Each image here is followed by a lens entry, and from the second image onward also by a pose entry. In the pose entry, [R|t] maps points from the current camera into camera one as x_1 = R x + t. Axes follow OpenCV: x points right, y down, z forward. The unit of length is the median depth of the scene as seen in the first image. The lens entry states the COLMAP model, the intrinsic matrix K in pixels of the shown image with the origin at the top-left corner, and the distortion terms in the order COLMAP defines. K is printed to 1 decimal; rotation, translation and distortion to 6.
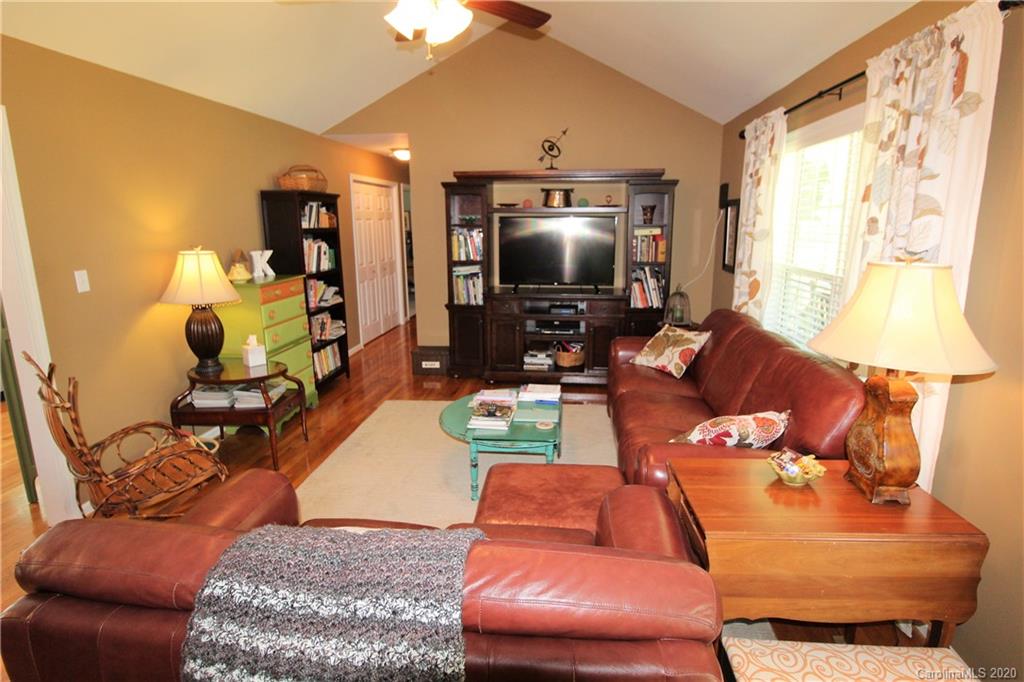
lens RADIAL K [[527.7, 0, 521.7], [0, 527.7, 328.0], [0, 0, 1]] dist [0.002395, -0.013948]
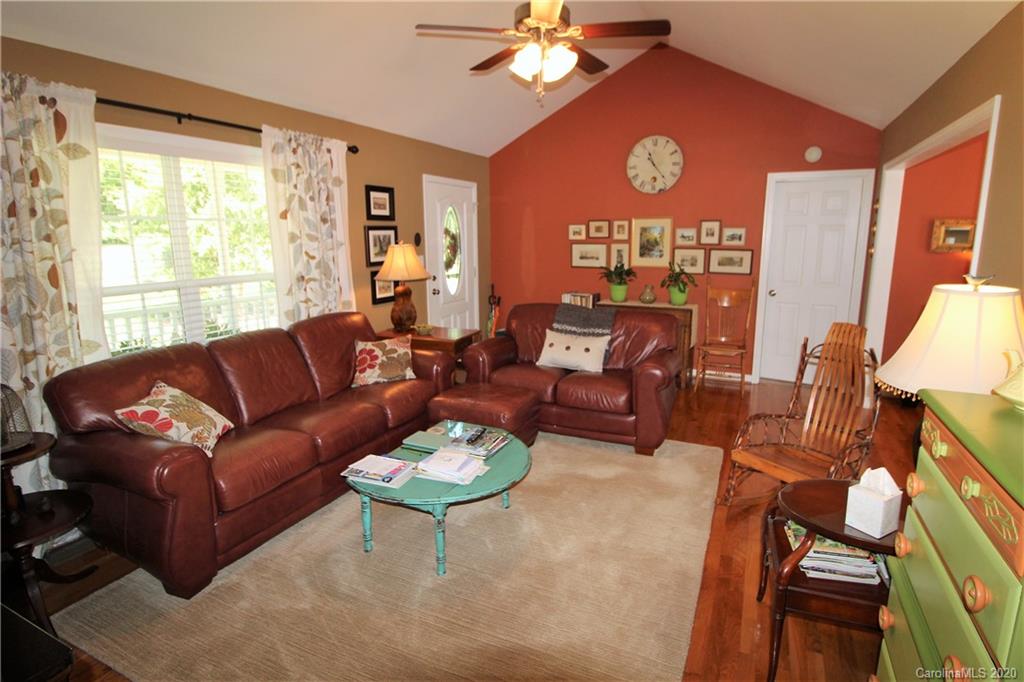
lens RADIAL K [[527.7, 0, 521.7], [0, 527.7, 328.0], [0, 0, 1]] dist [0.002395, -0.013948]
pose [[-0.941684, -0.053047, 0.332290, -0.385570], [0.075071, 0.929490, 0.361128, -0.310537], [-0.328017, 0.365014, -0.871303, 1.551219]]
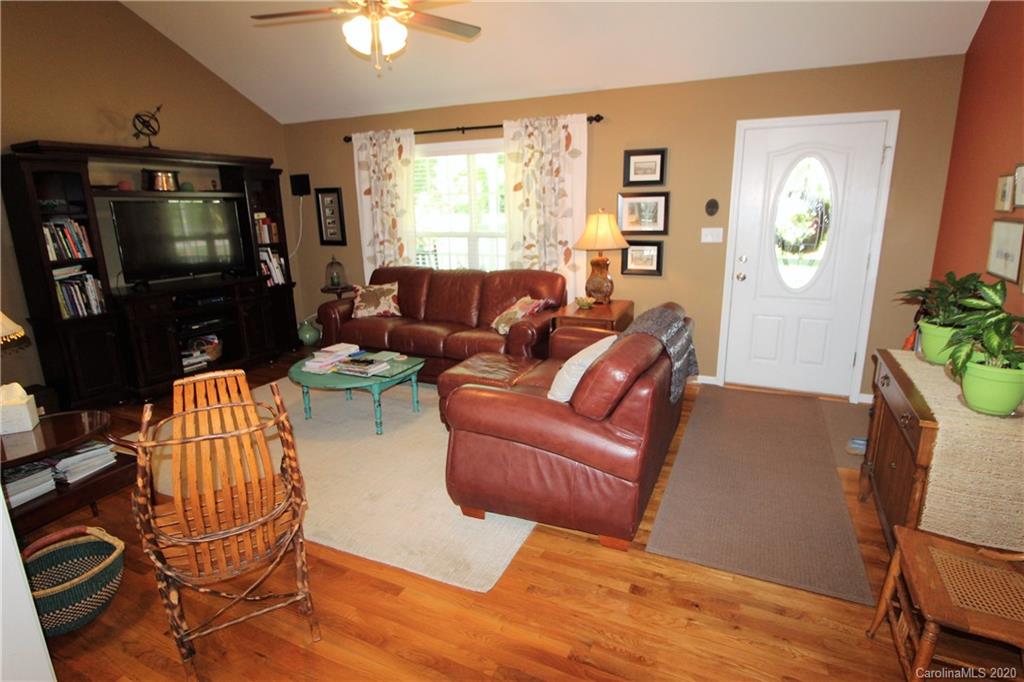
lens RADIAL K [[527.7, 0, 521.7], [0, 527.7, 328.0], [0, 0, 1]] dist [0.002395, -0.013948]
pose [[0.325180, -0.214252, 0.921062, -0.925632], [0.204064, 0.966946, 0.152880, -0.022591], [-0.923372, 0.138242, 0.358152, 0.217222]]
